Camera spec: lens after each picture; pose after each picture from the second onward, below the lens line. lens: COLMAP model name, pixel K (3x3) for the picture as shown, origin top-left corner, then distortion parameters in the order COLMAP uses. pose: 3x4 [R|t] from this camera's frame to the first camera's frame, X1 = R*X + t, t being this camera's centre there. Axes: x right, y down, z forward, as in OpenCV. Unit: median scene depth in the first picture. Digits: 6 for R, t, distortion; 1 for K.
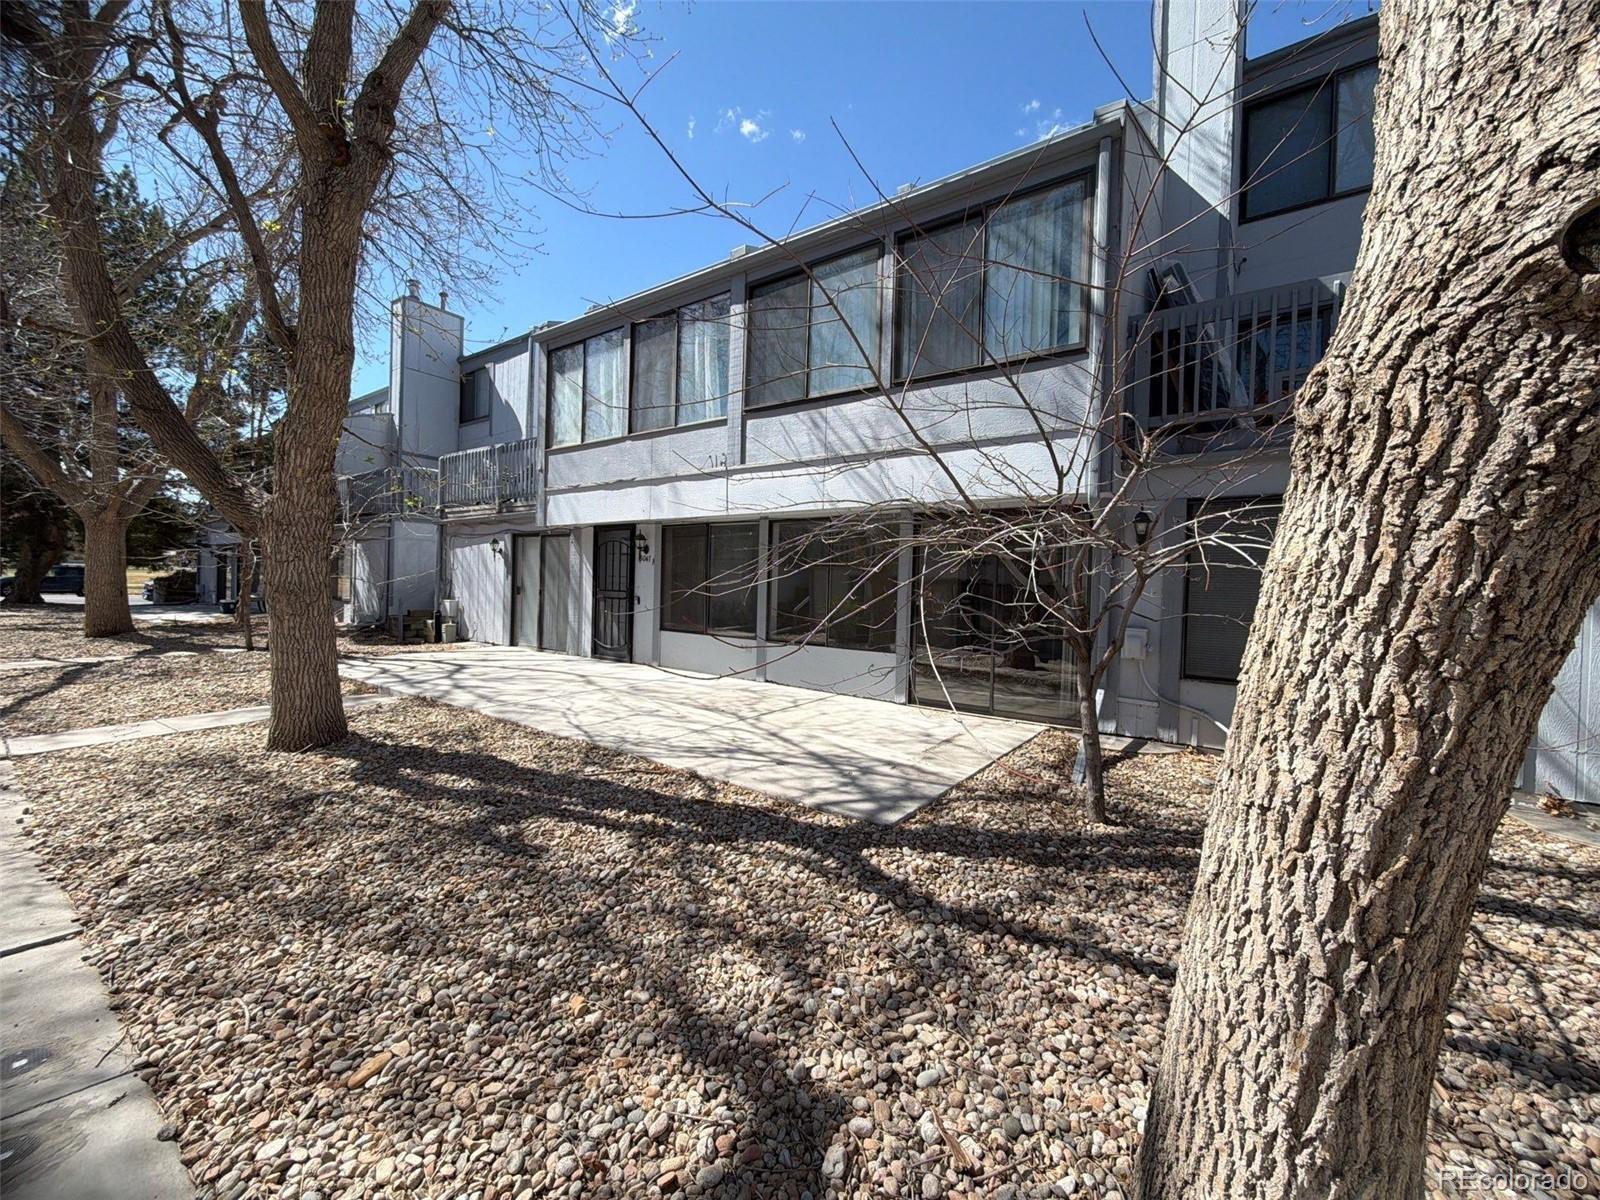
lens RADIAL K [[651.4, 0, 800.4], [0, 651.4, 573.4], [0, 0, 1]] dist [0.000102, -0.000003]
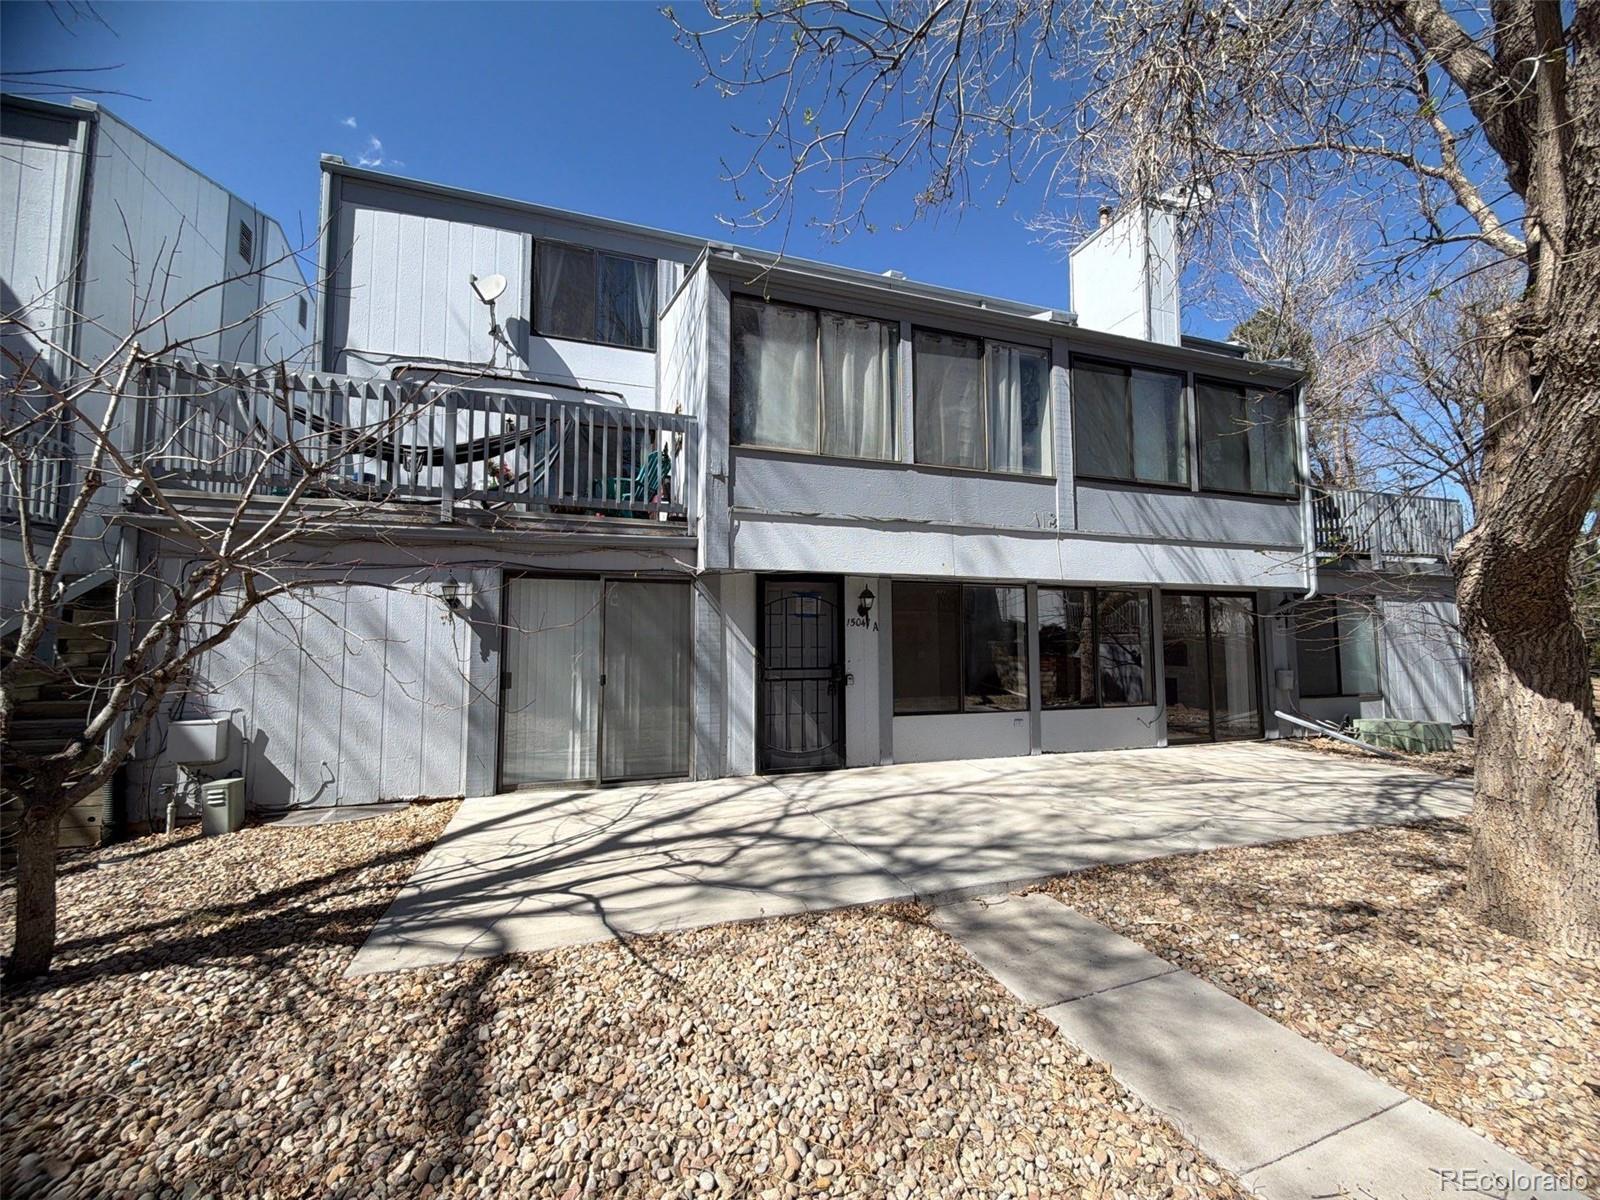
lens RADIAL K [[638.5, 0, 800.0], [0, 638.5, 600.0], [0, 0, 1]] dist [0.000138, -0.000011]
pose [[0.563665, 0.047032, 0.824664, -0.927117], [0.016418, 0.997542, -0.068113, -0.001464], [-0.825841, 0.051933, 0.561507, 0.670405]]
